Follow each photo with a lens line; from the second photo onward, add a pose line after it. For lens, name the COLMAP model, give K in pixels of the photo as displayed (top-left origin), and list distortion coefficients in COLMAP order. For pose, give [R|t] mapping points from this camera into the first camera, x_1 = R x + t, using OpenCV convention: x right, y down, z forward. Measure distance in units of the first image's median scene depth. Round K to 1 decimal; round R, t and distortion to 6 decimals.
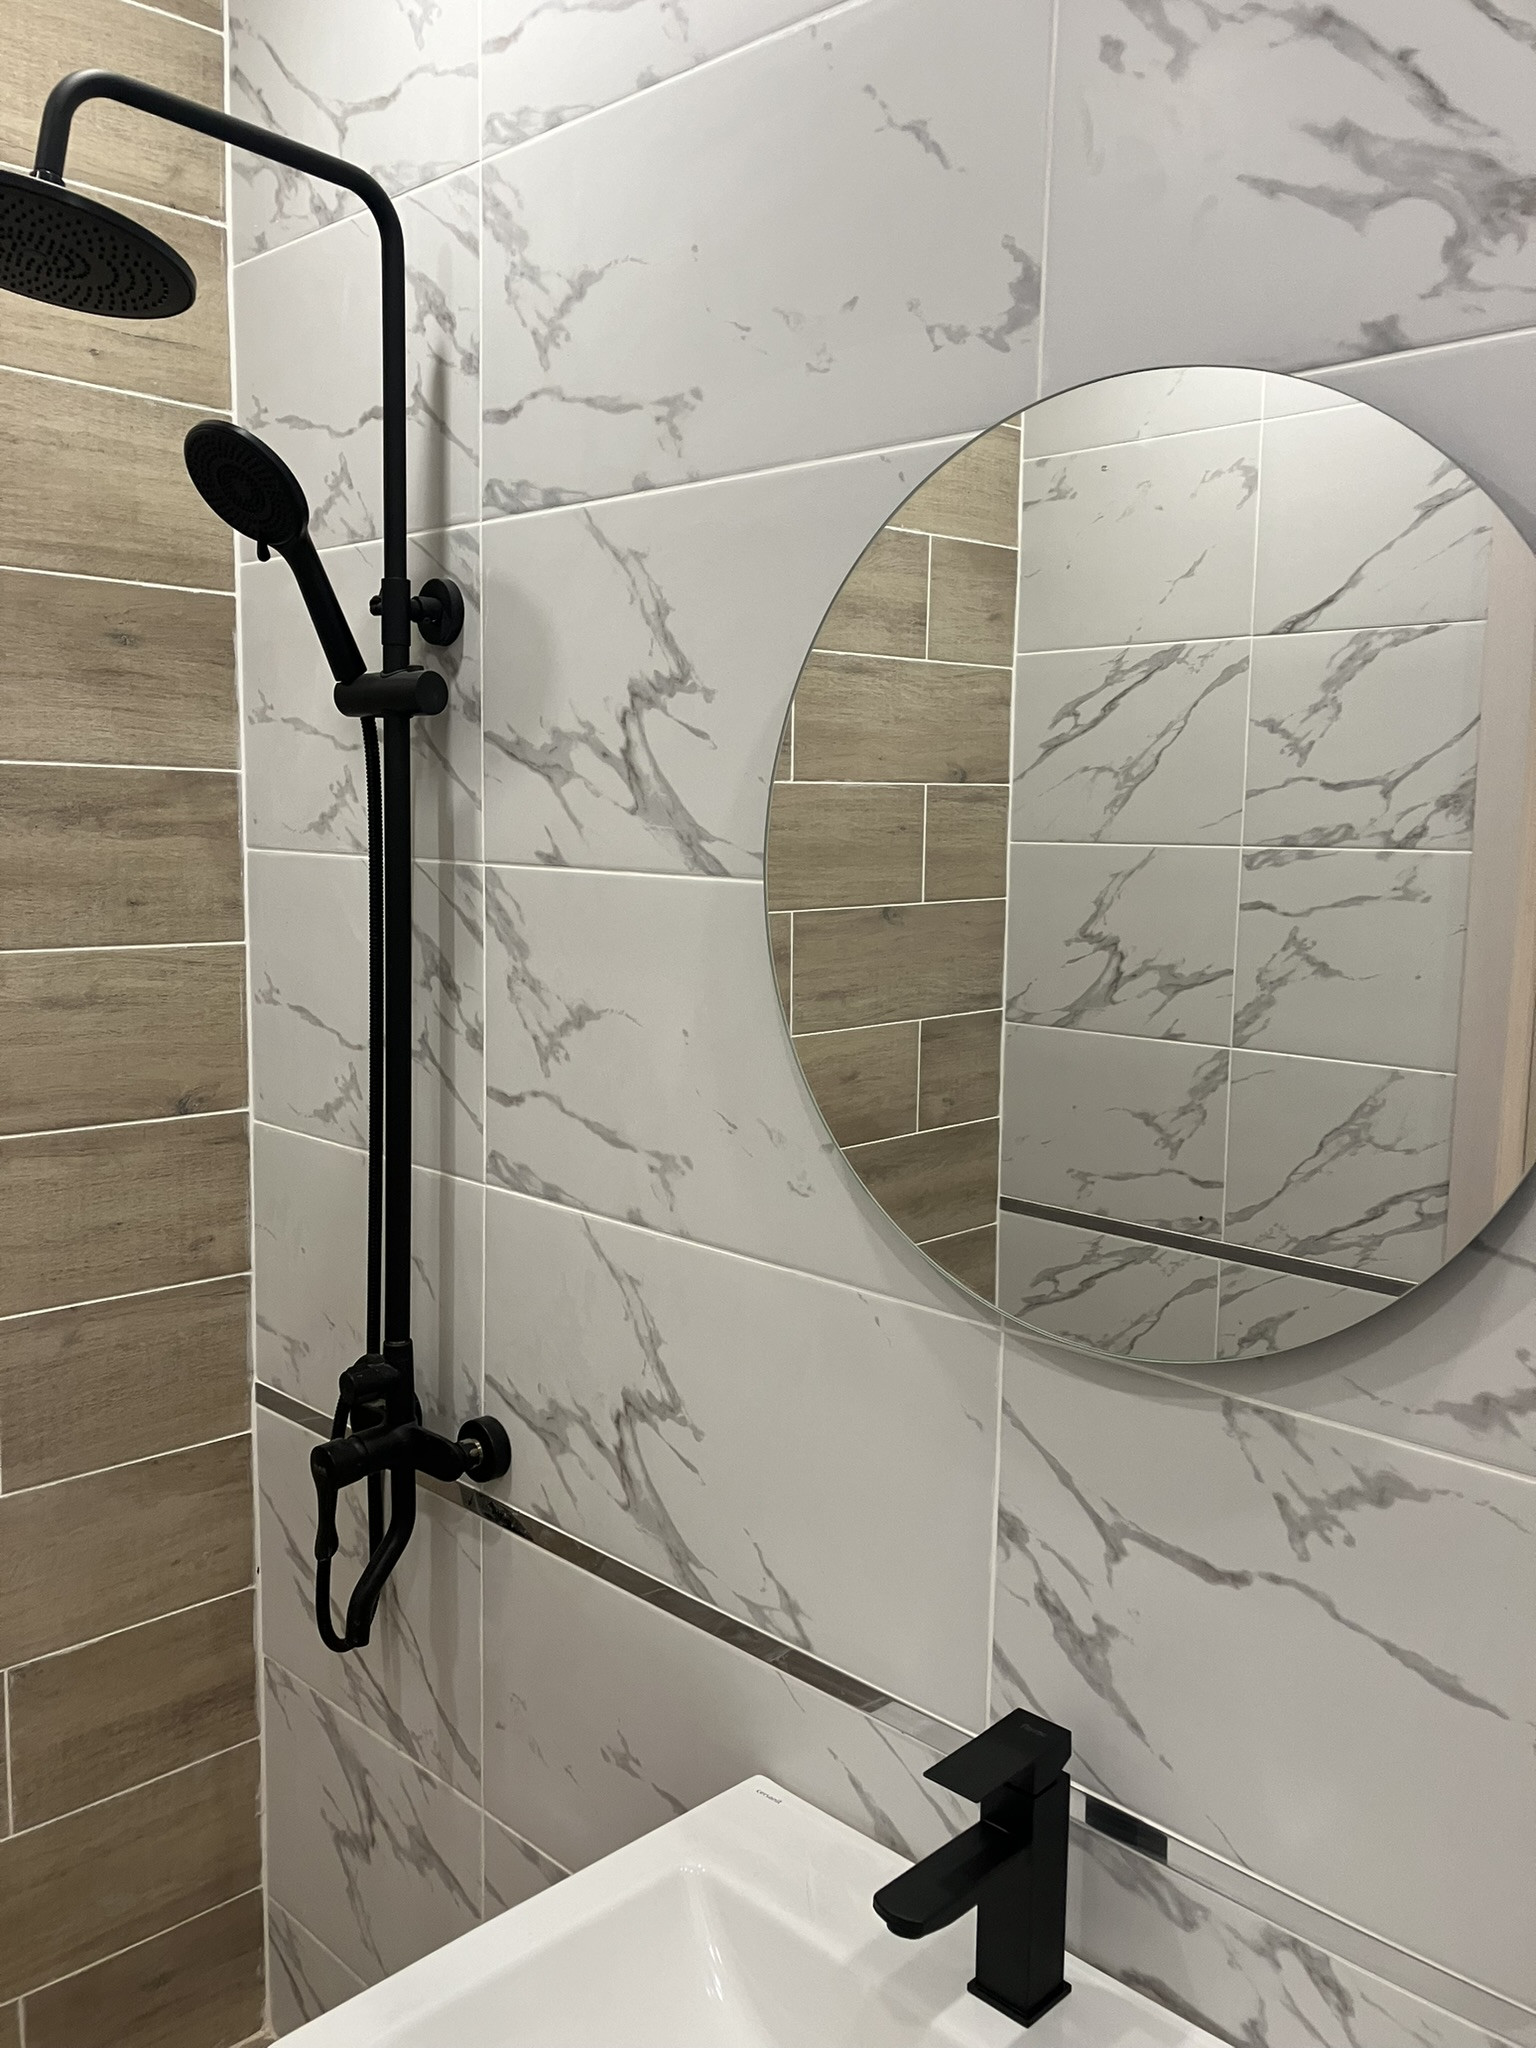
lens RADIAL K [[1707.8, 0, 728.3], [0, 1707.8, 1039.8], [0, 0, 1]] dist [0.094299, -0.143622]
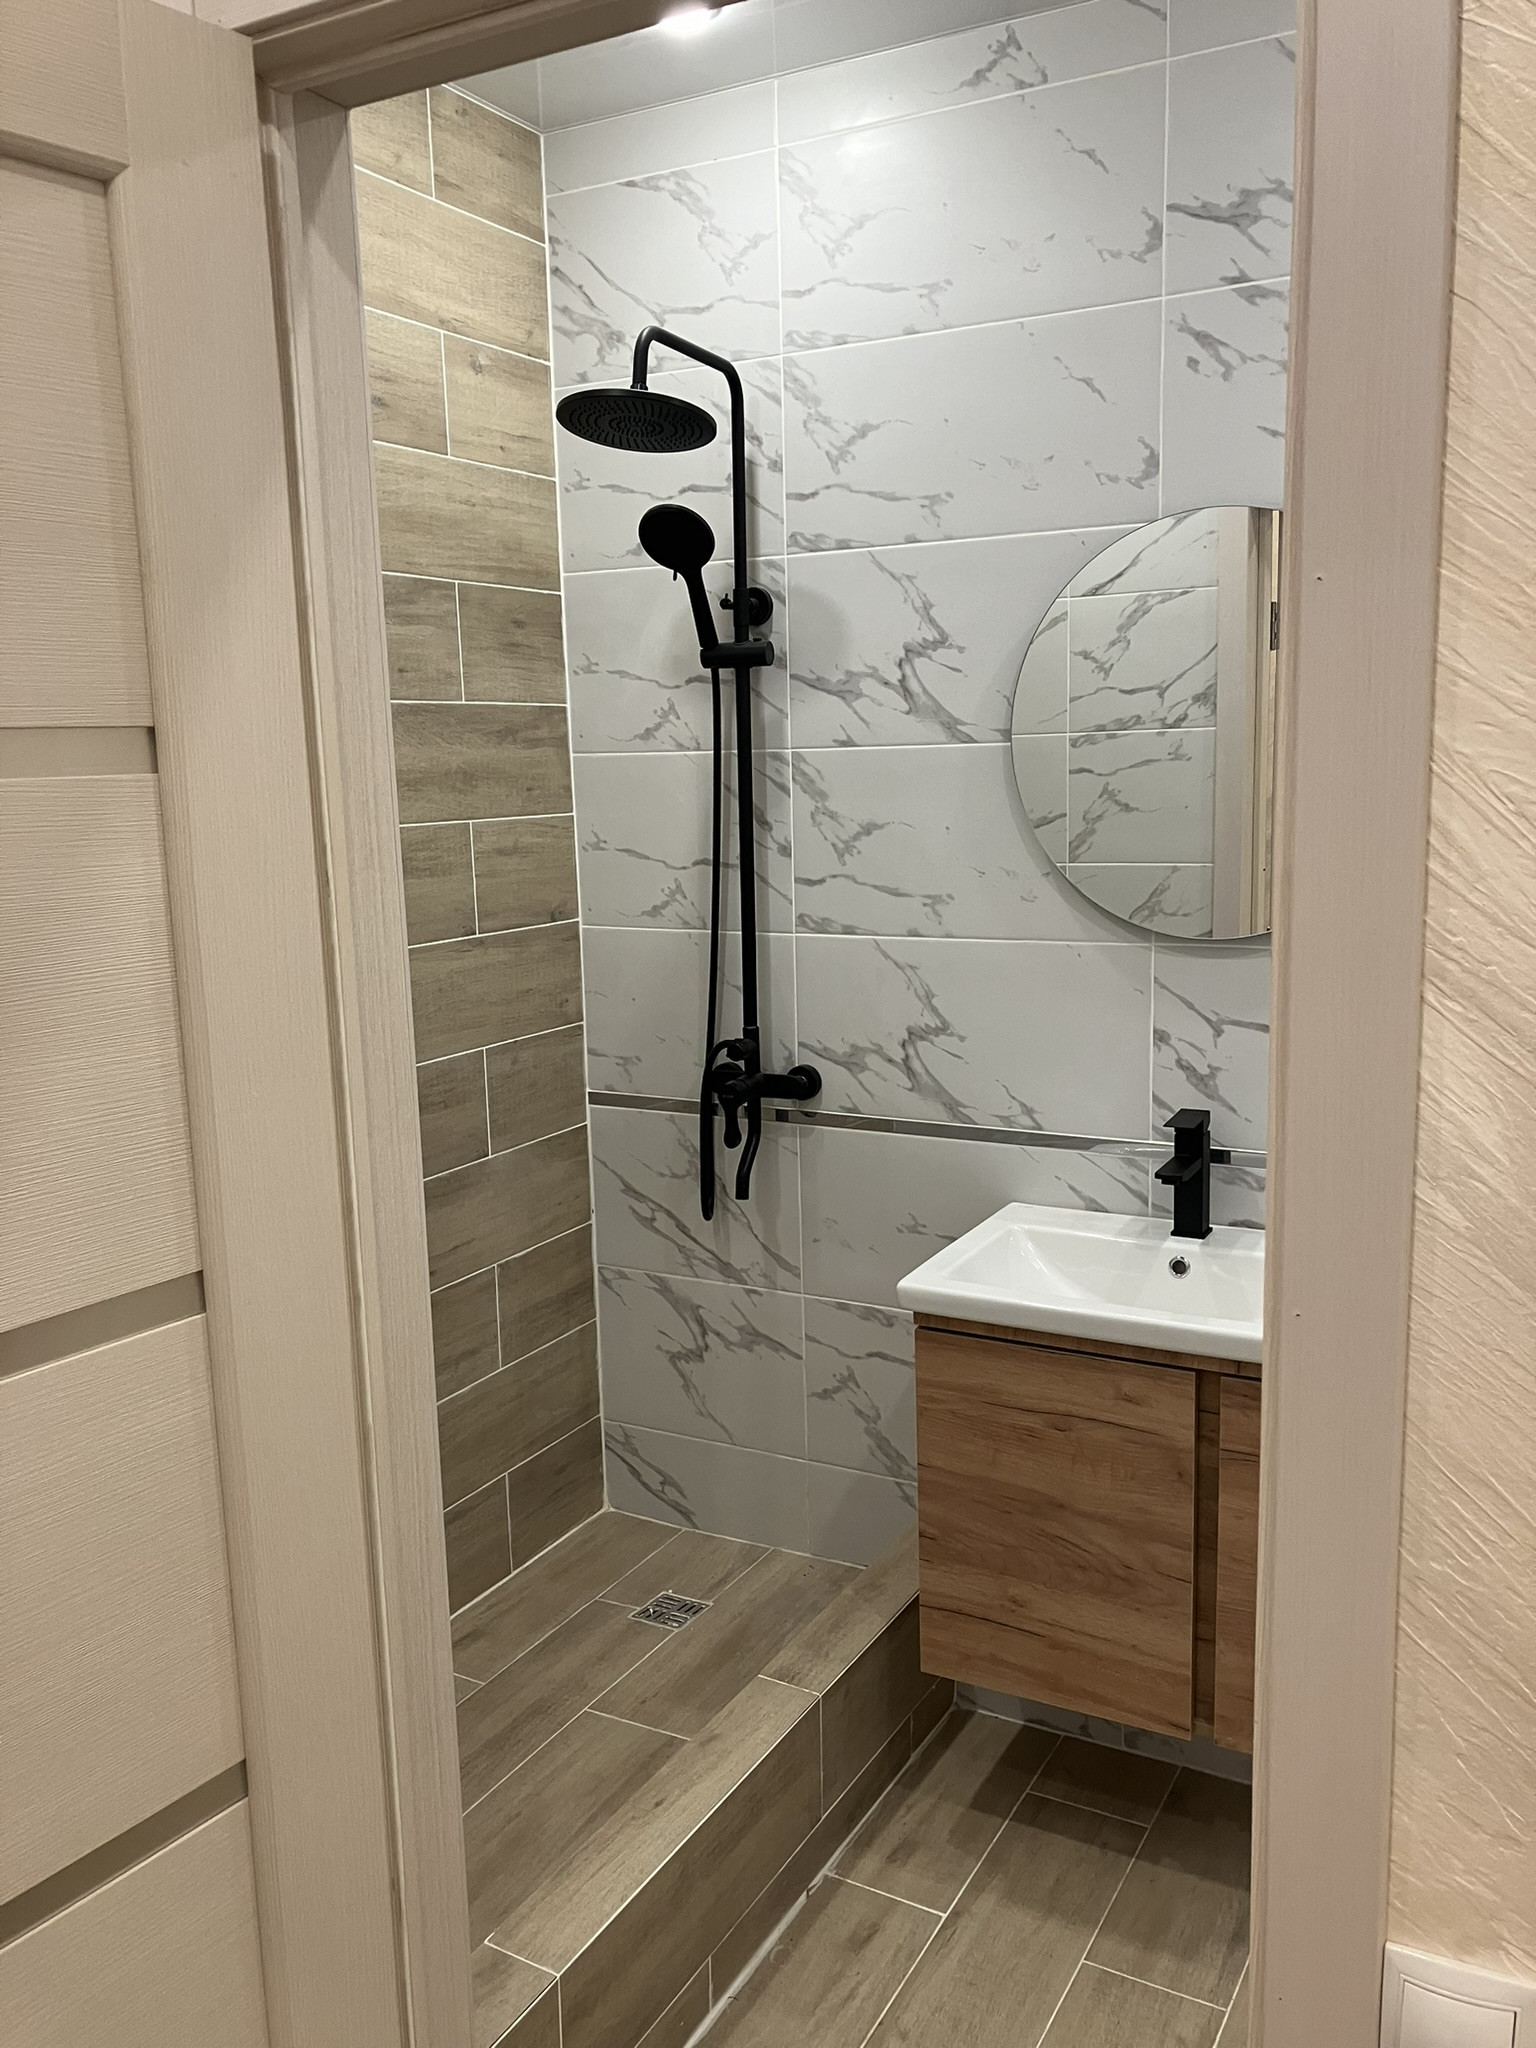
lens RADIAL K [[1688.8, 0, 768.0], [0, 1688.8, 1024.0], [0, 0, 1]] dist [0.218922, -0.648499]
pose [[0.958148, -0.088867, 0.272129, -0.666076], [0.080669, 0.995890, 0.041188, 0.105703], [-0.274671, -0.017512, 0.961379, -0.687463]]
